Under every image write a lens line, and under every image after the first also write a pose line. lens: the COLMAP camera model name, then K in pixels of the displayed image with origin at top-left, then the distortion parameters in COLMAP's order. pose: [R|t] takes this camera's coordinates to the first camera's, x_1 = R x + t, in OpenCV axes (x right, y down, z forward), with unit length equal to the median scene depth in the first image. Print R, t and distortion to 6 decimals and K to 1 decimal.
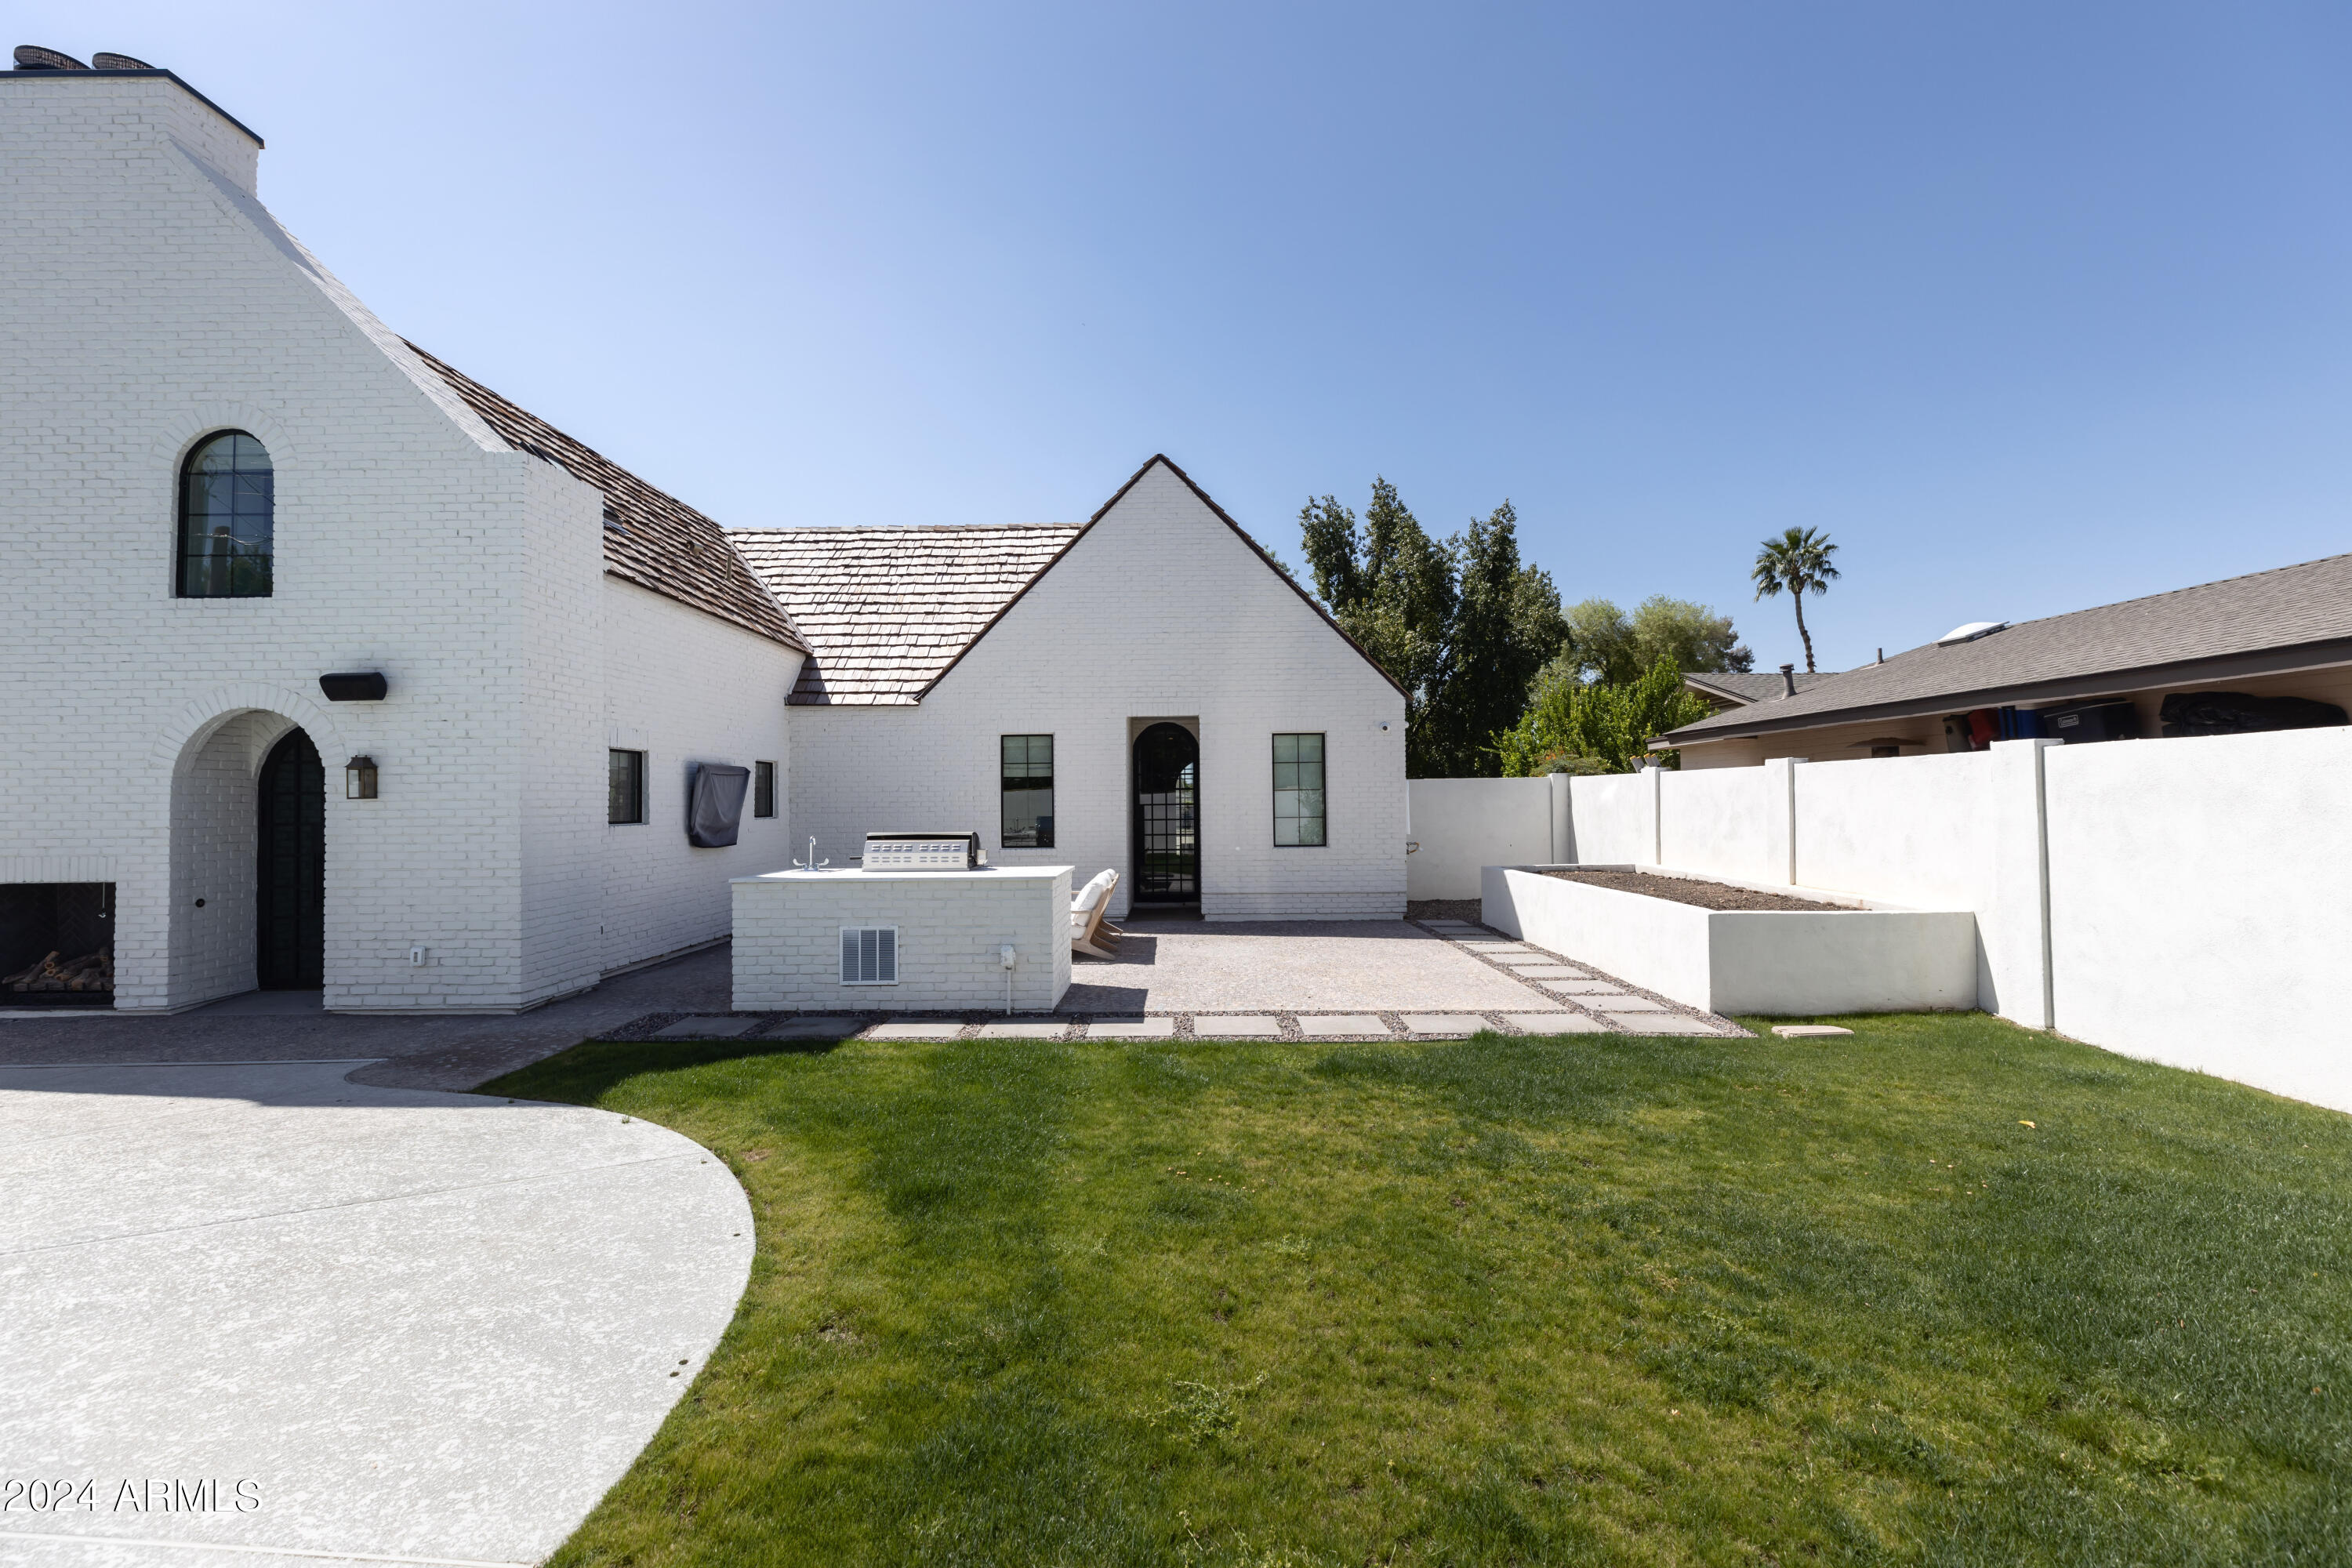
lens RADIAL K [[1045.6, 0, 1177.5], [0, 1045.6, 774.3], [0, 0, 1]] dist [0.005104, 0.000077]
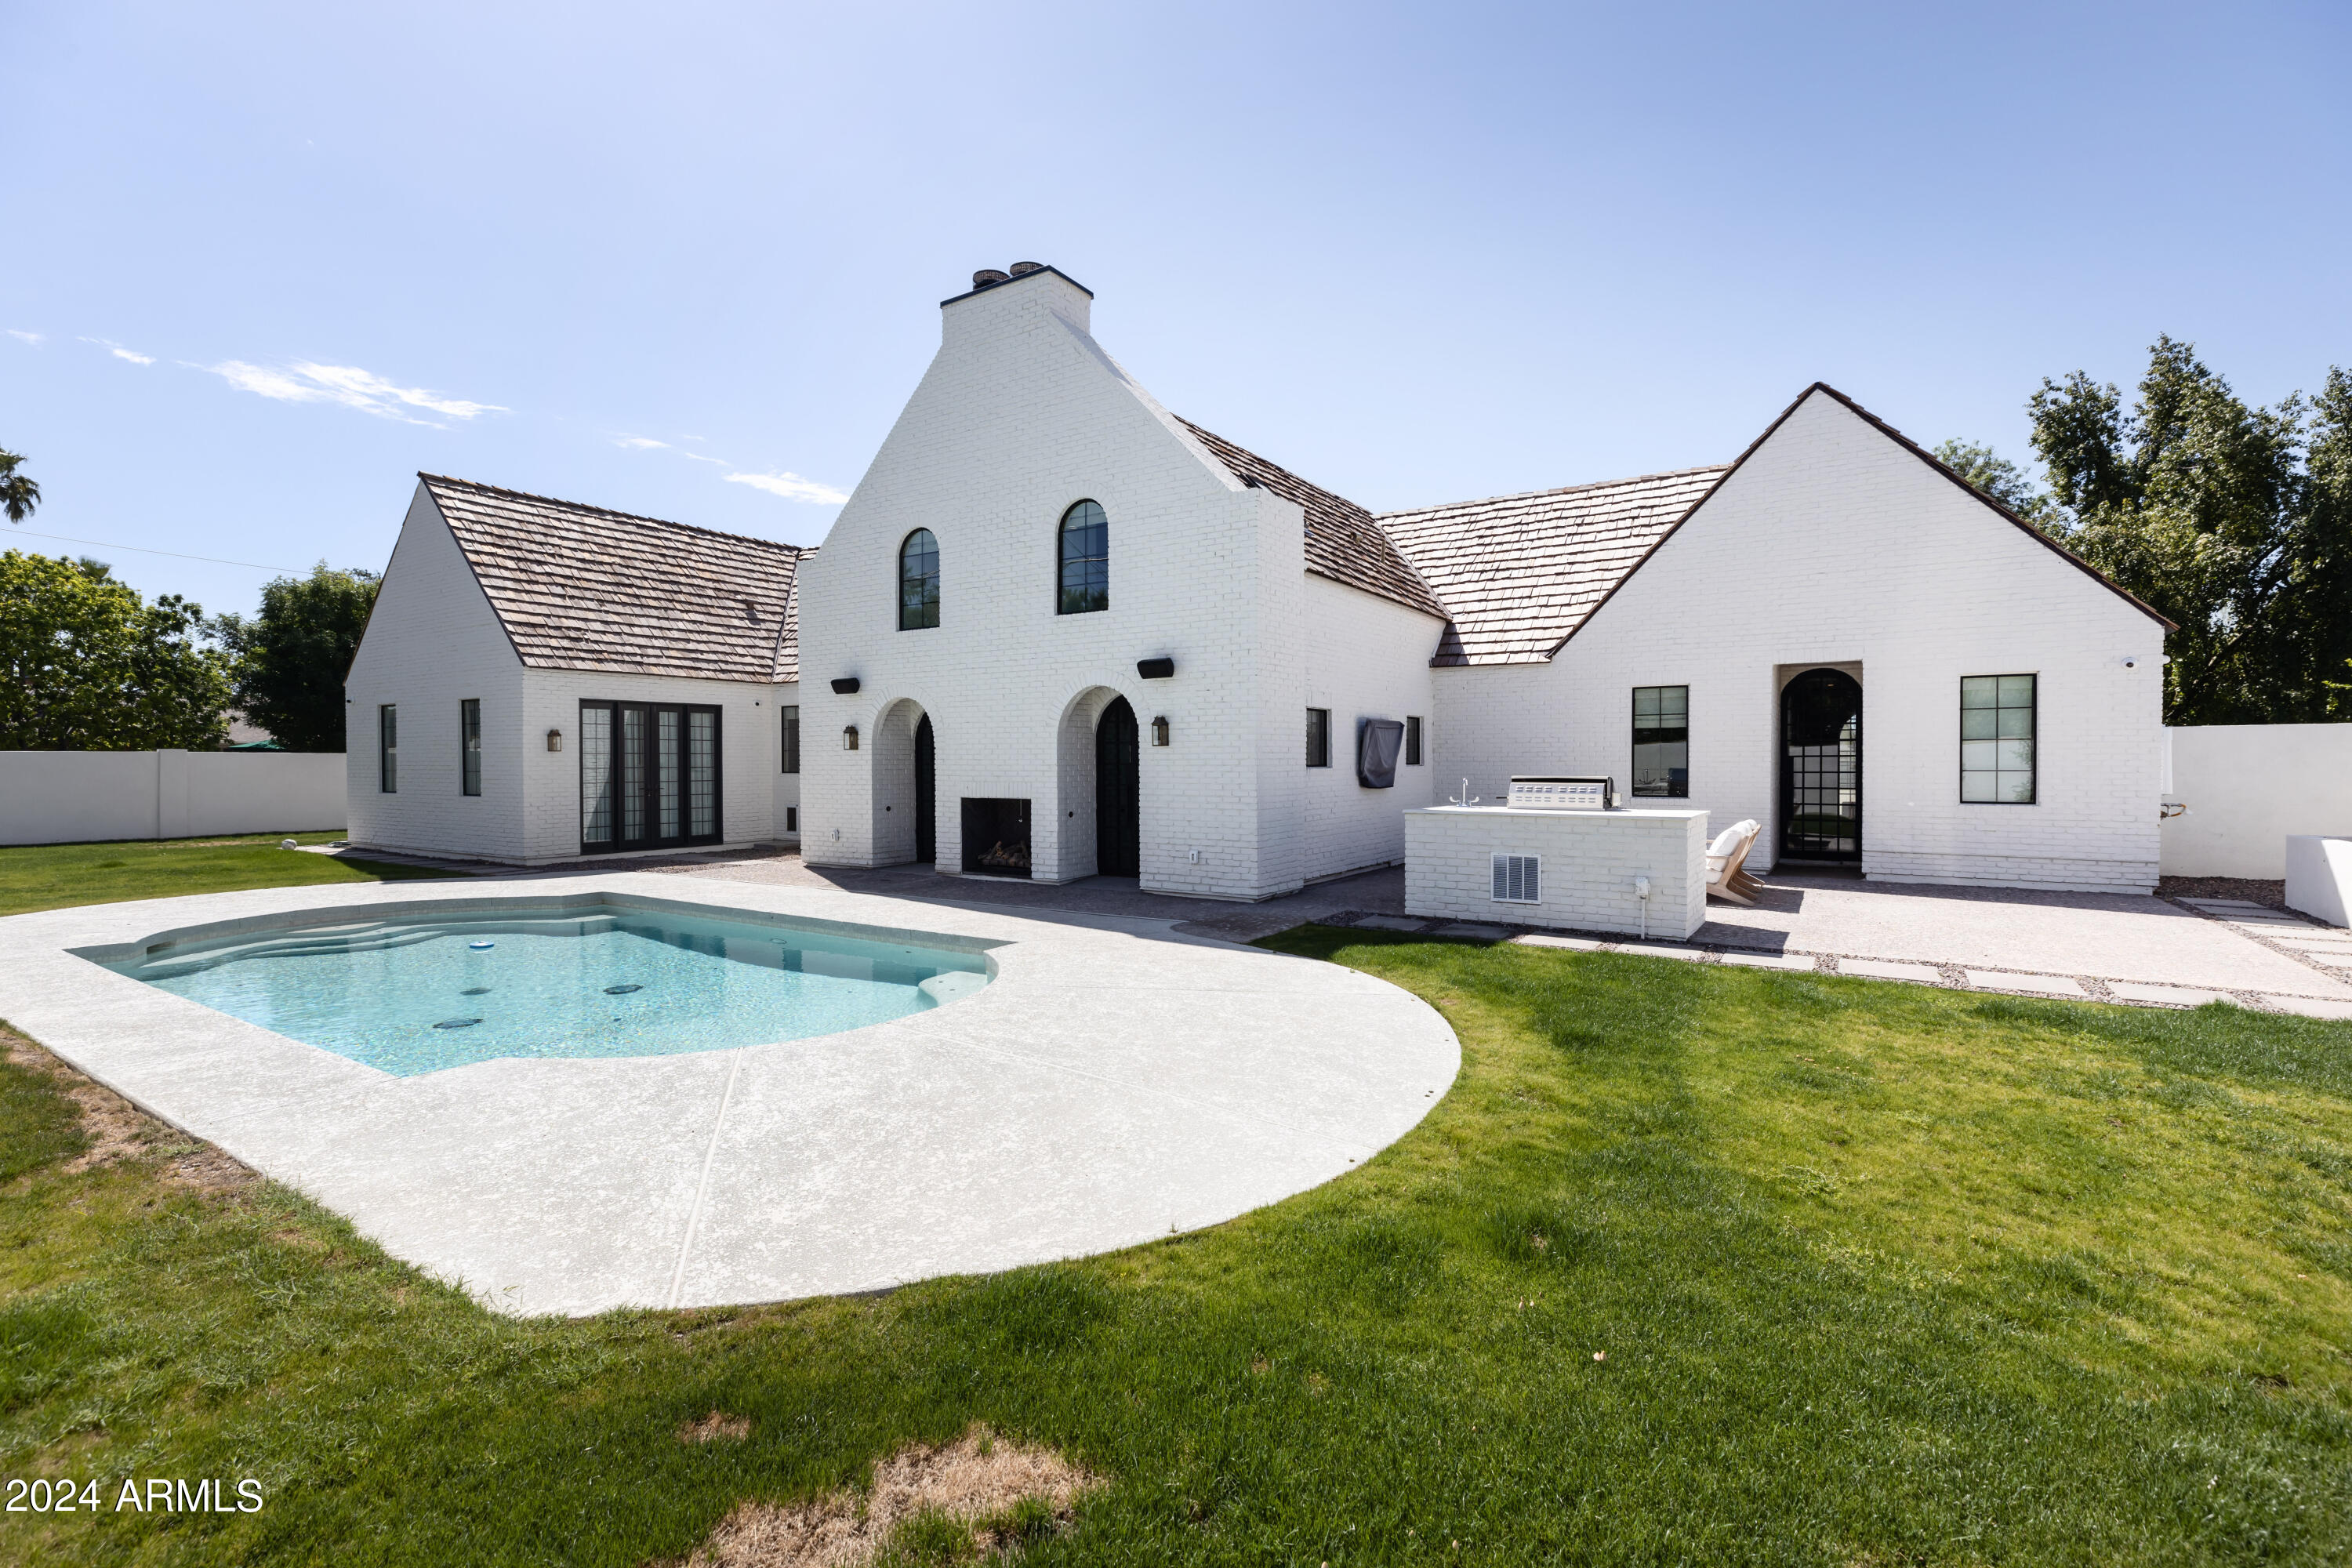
lens RADIAL K [[1045.6, 0, 1177.5], [0, 1045.6, 774.3], [0, 0, 1]] dist [0.005104, 0.000077]
pose [[0.841837, 0.014338, -0.539541, 0.020391], [0.008563, 0.999167, 0.039912, 0.004972], [0.539664, -0.038219, 0.841013, -0.197094]]
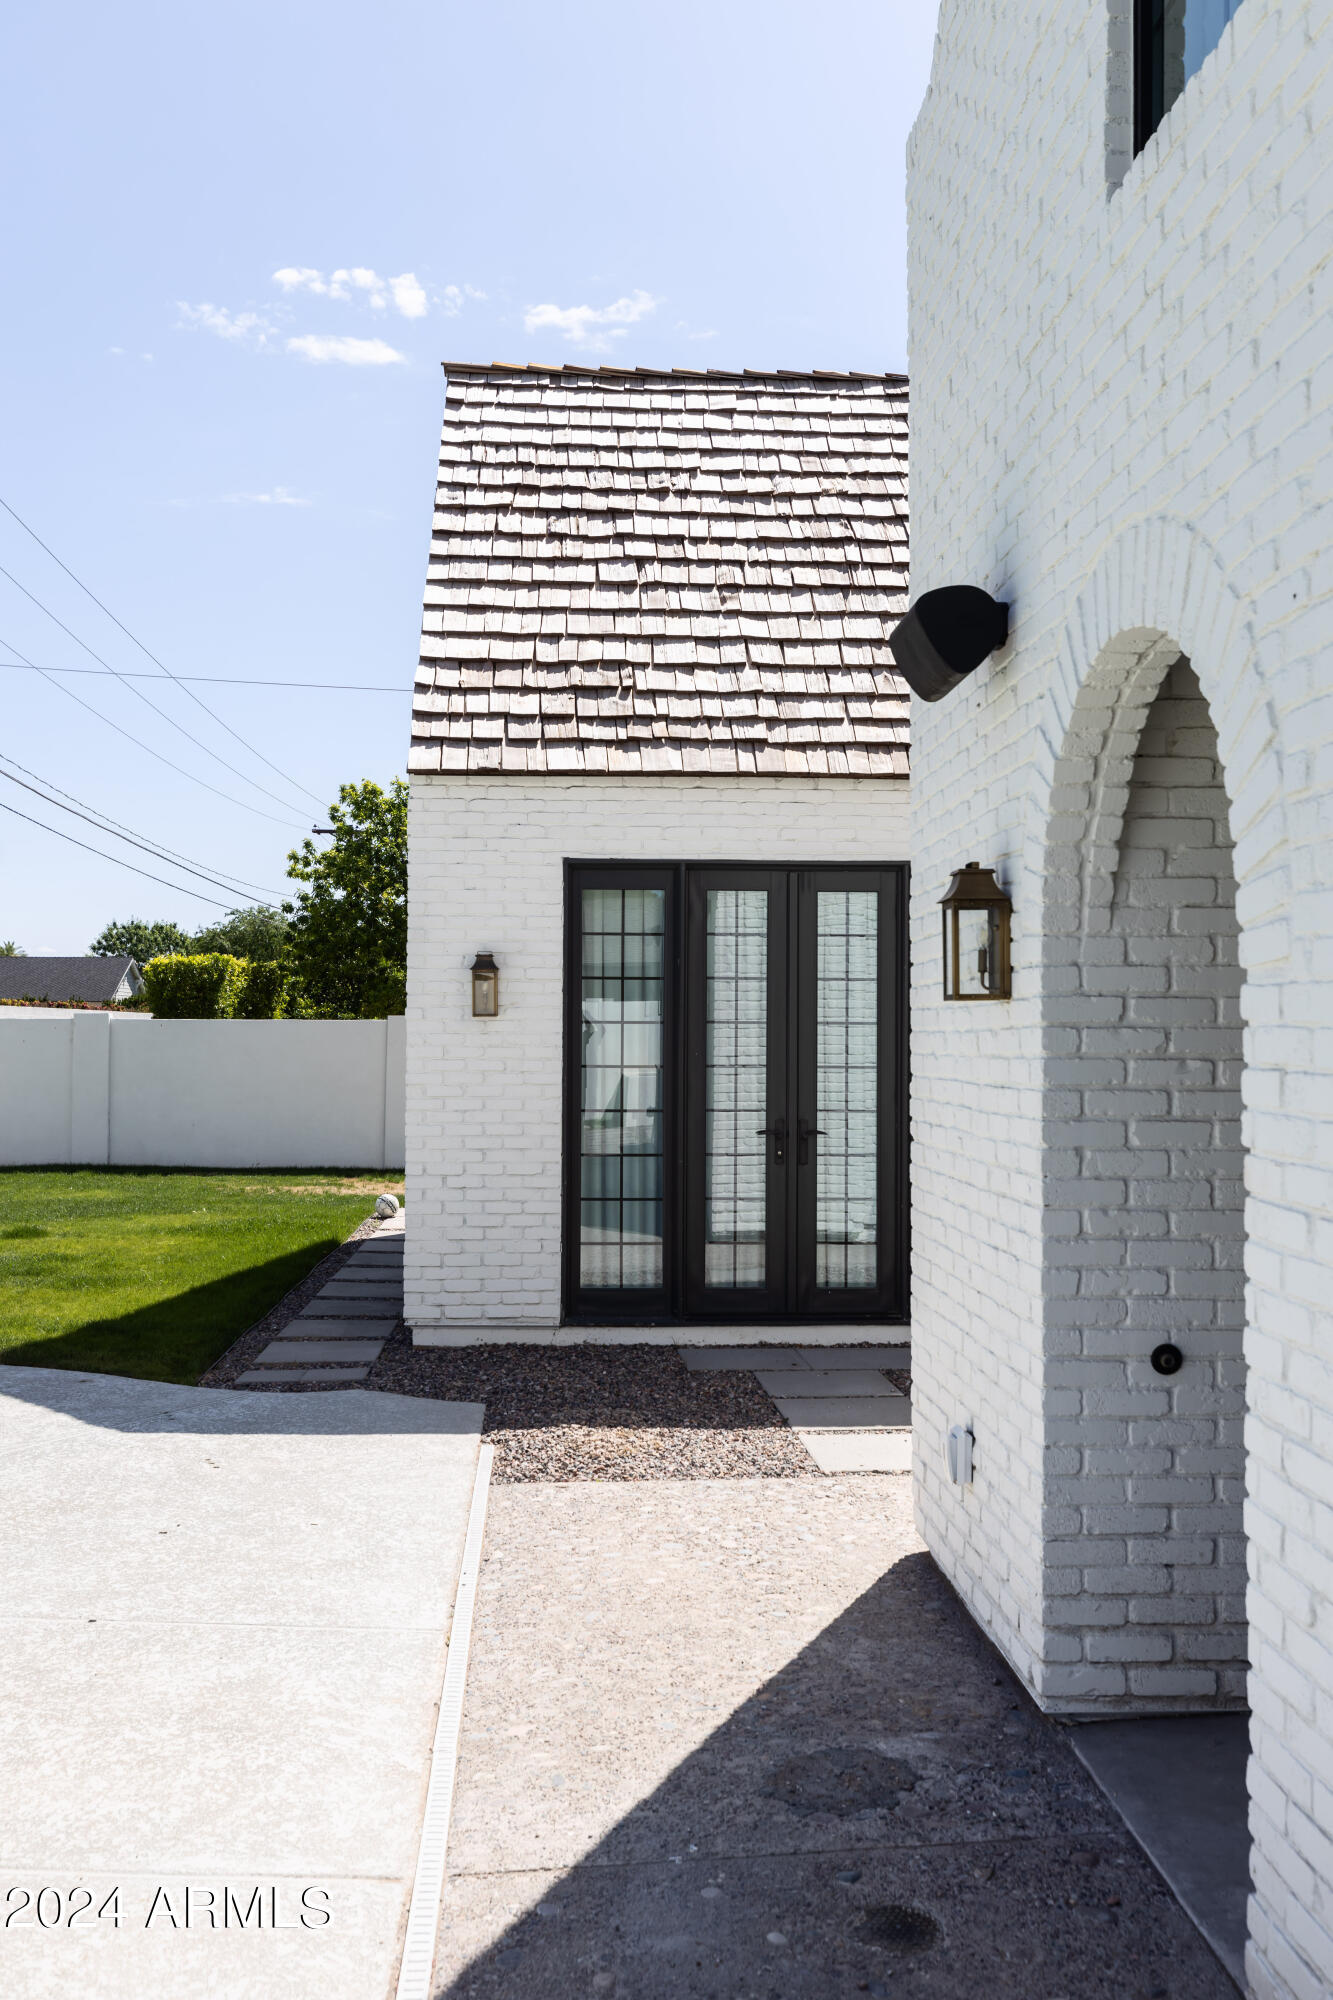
lens RADIAL K [[1696.8, 0, 666.5], [0, 1696.8, 1000.0], [0, 0, 1]] dist [0.056711, -0.000063]
pose [[0.055711, 0.000764, -0.998447, -0.924162], [0.020238, 0.999793, 0.001895, 0.019748], [0.998242, -0.020312, 0.055684, 0.875176]]
